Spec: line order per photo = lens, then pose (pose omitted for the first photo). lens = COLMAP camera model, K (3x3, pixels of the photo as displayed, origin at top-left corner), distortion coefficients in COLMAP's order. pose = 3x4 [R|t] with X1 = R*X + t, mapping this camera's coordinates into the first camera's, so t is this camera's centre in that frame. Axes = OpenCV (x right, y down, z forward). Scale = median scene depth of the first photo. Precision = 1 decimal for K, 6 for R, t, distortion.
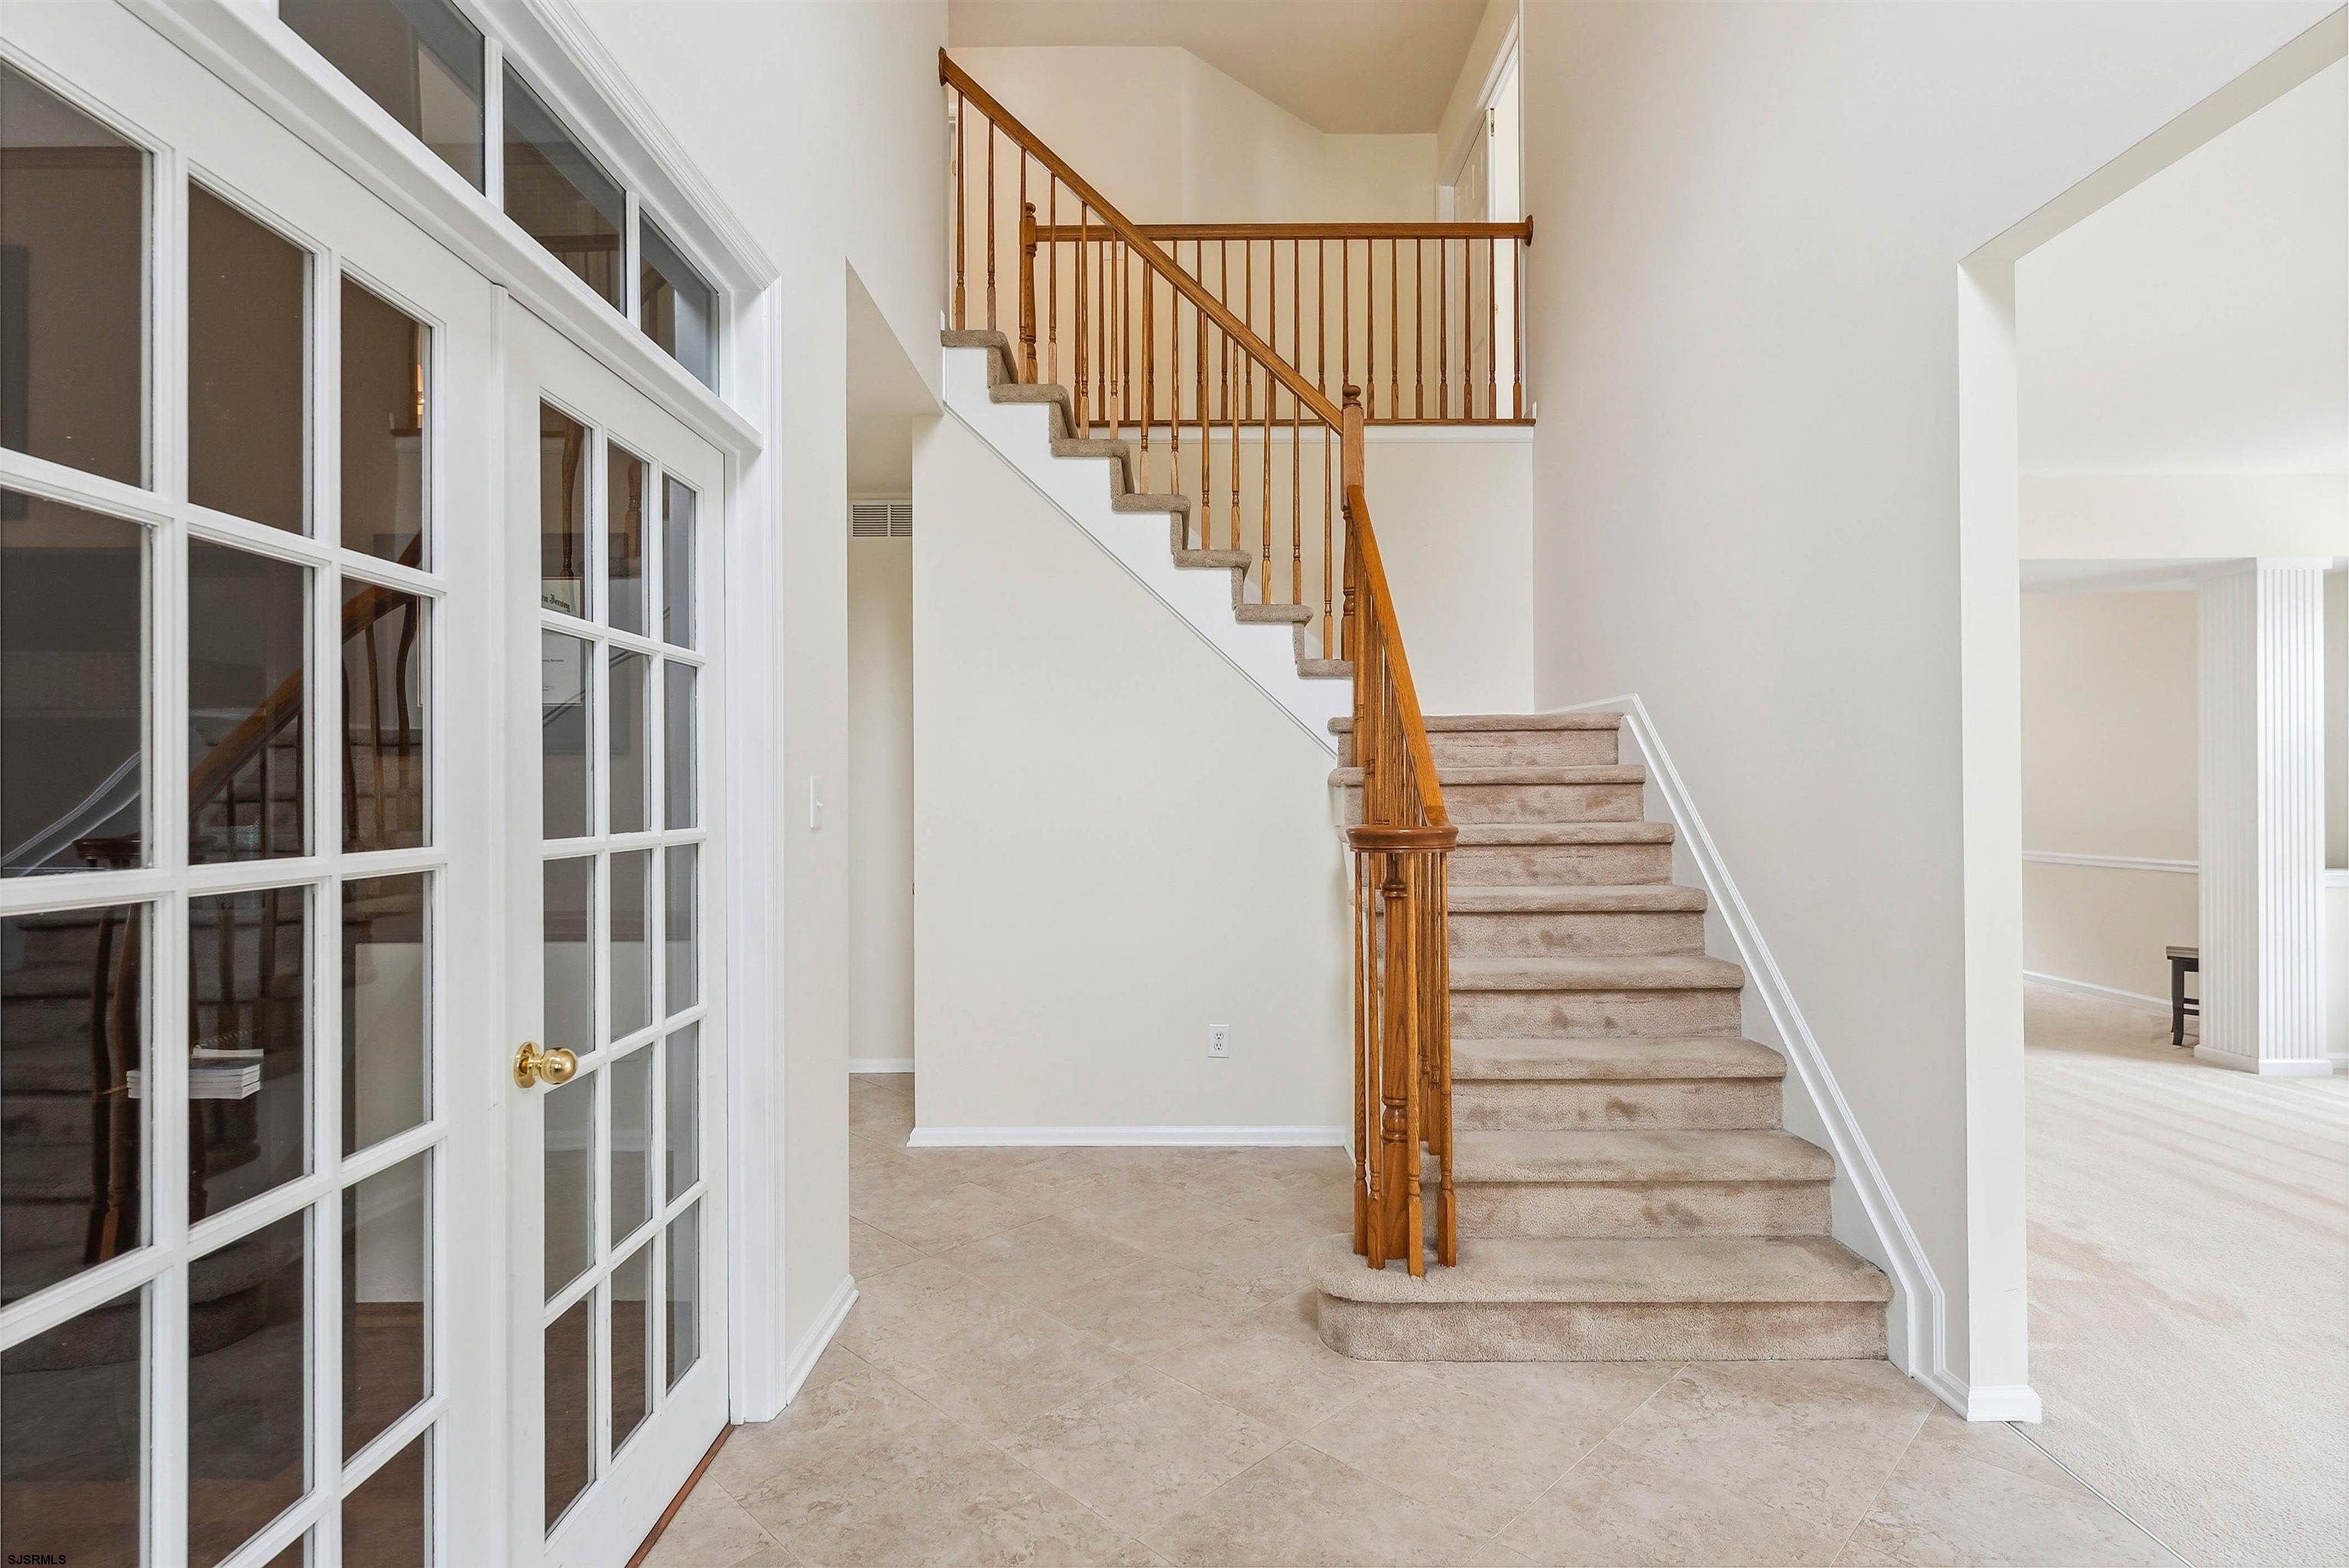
lens RADIAL K [[1150.5, 0, 1174.5], [0, 1150.5, 784.0], [0, 0, 1]] dist [-0.002223, -0.000362]
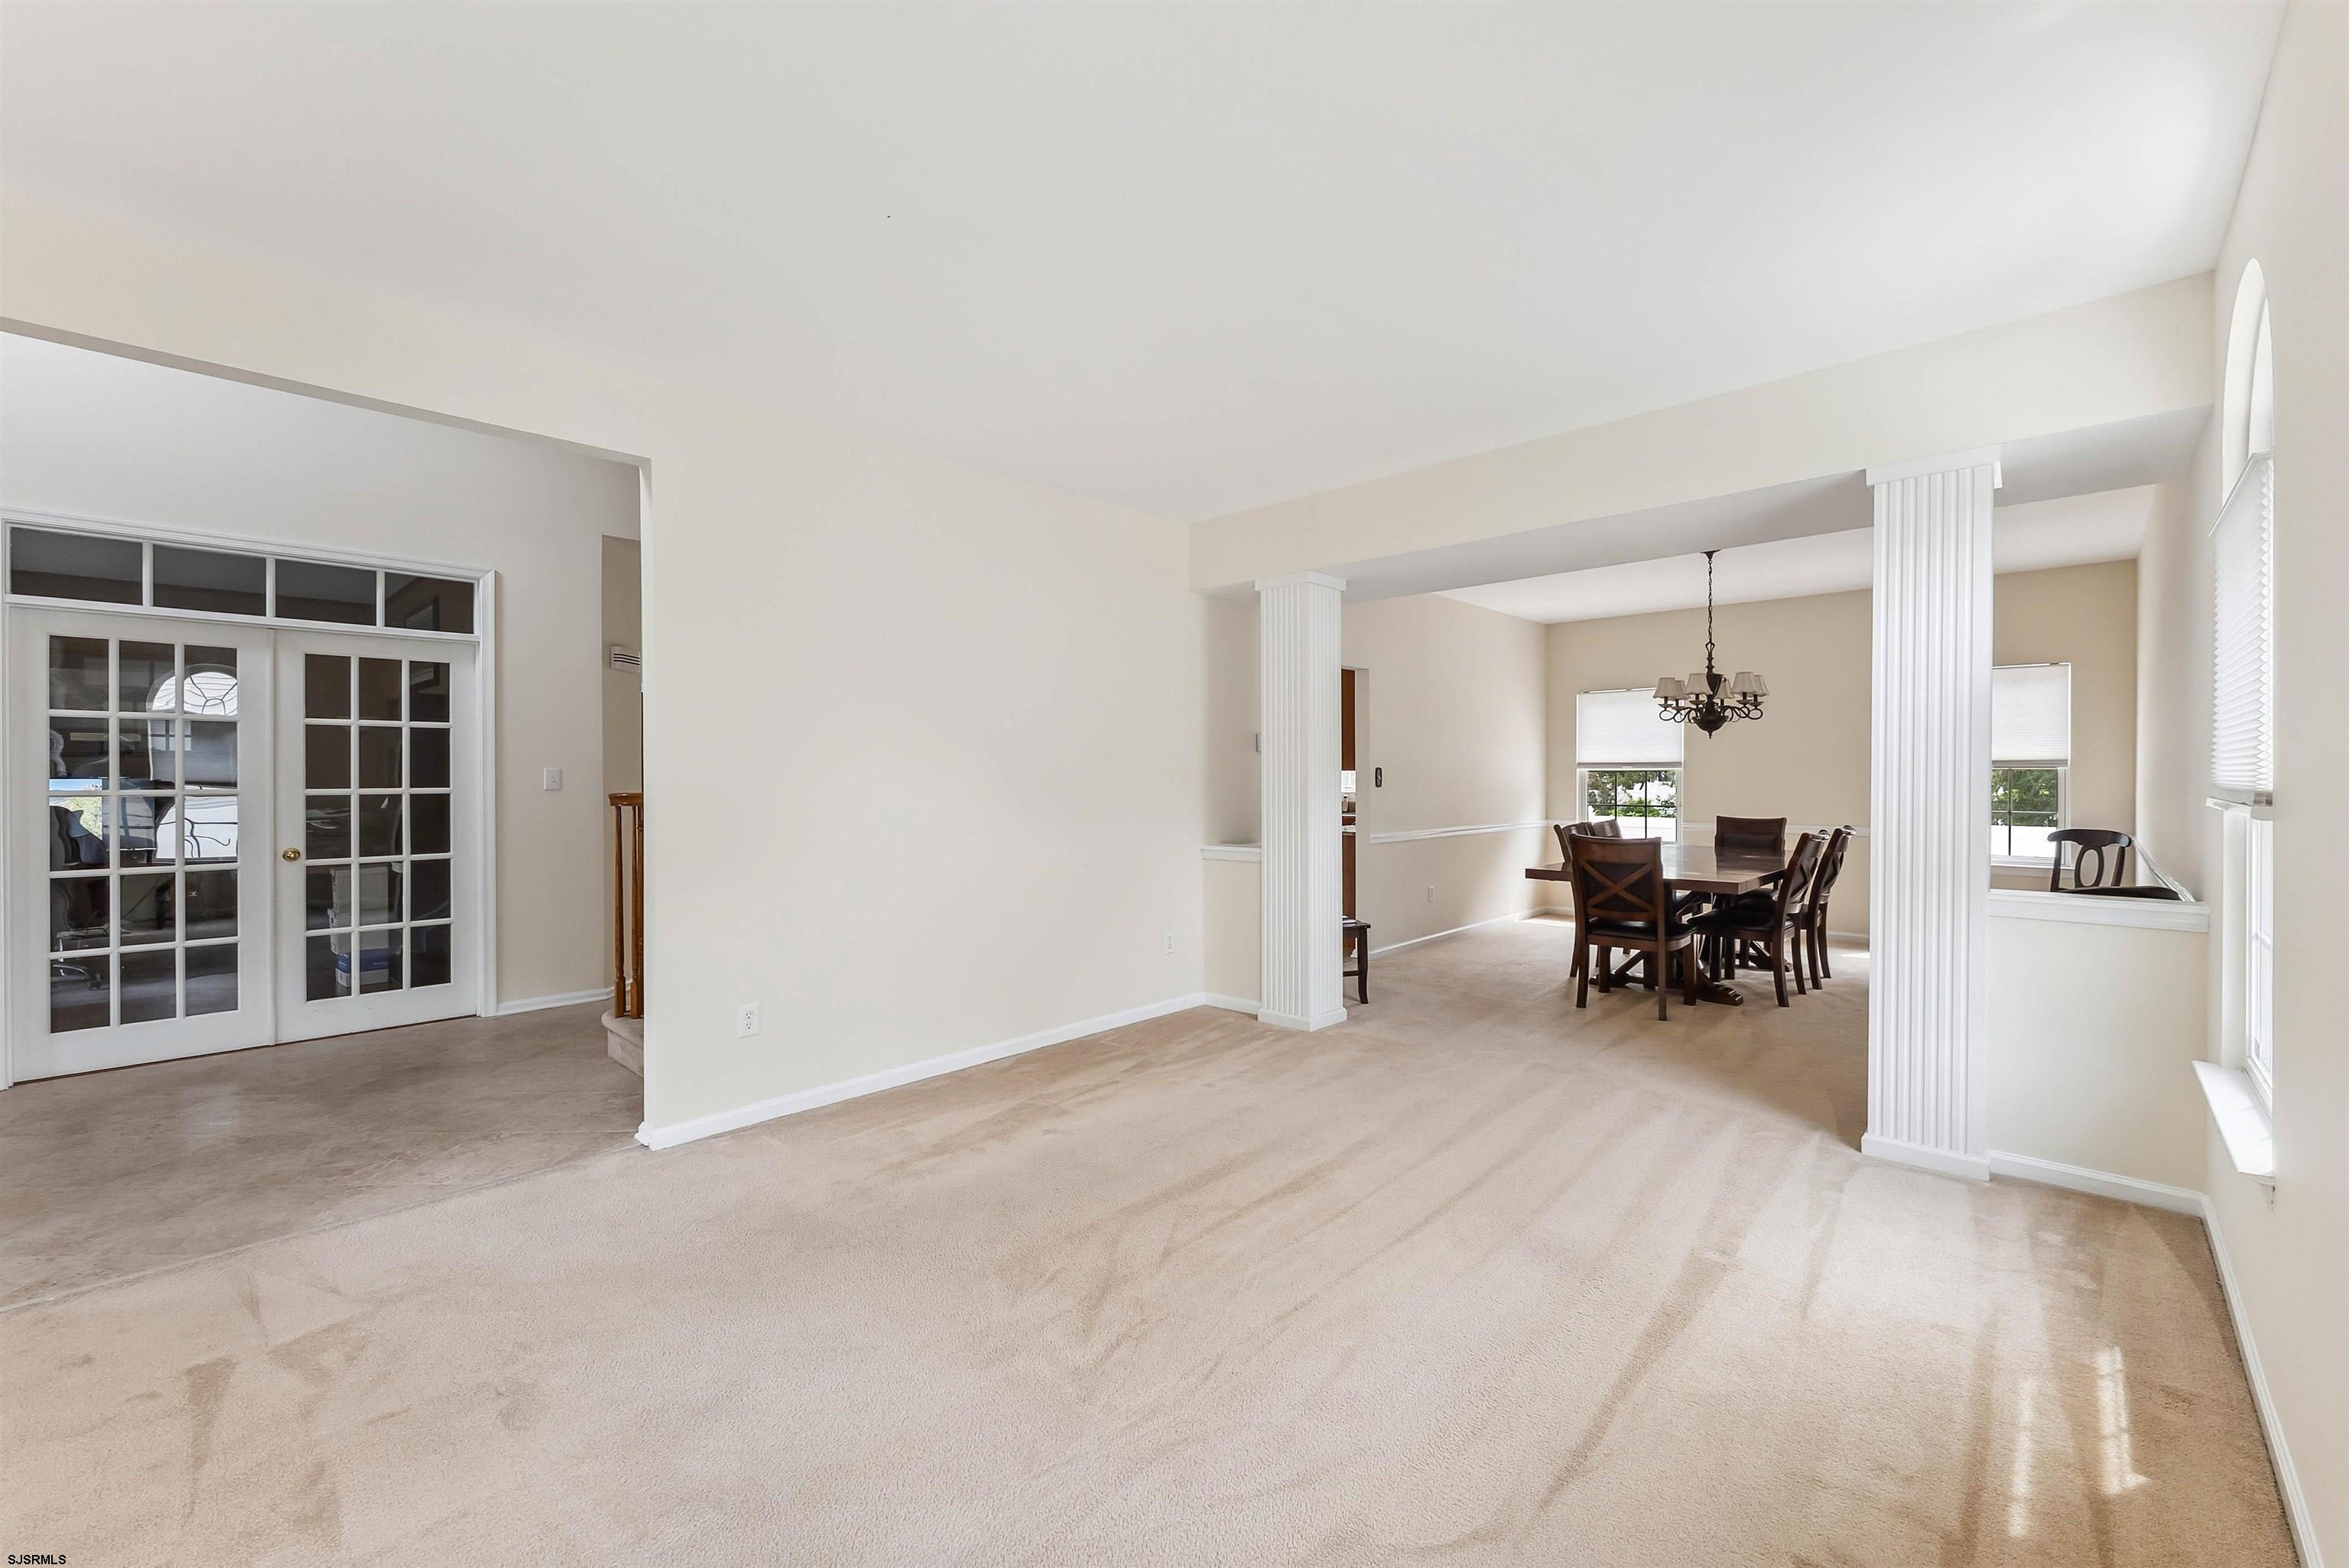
lens RADIAL K [[950.6, 0, 1180.4], [0, 950.6, 780.6], [0, 0, 1]] dist [0.000719, -0.000031]
pose [[0.731018, 0.003433, -0.682349, 1.063587], [0.001398, 0.999978, 0.006529, 0.003222], [0.682357, -0.005726, 0.730997, 0.241103]]
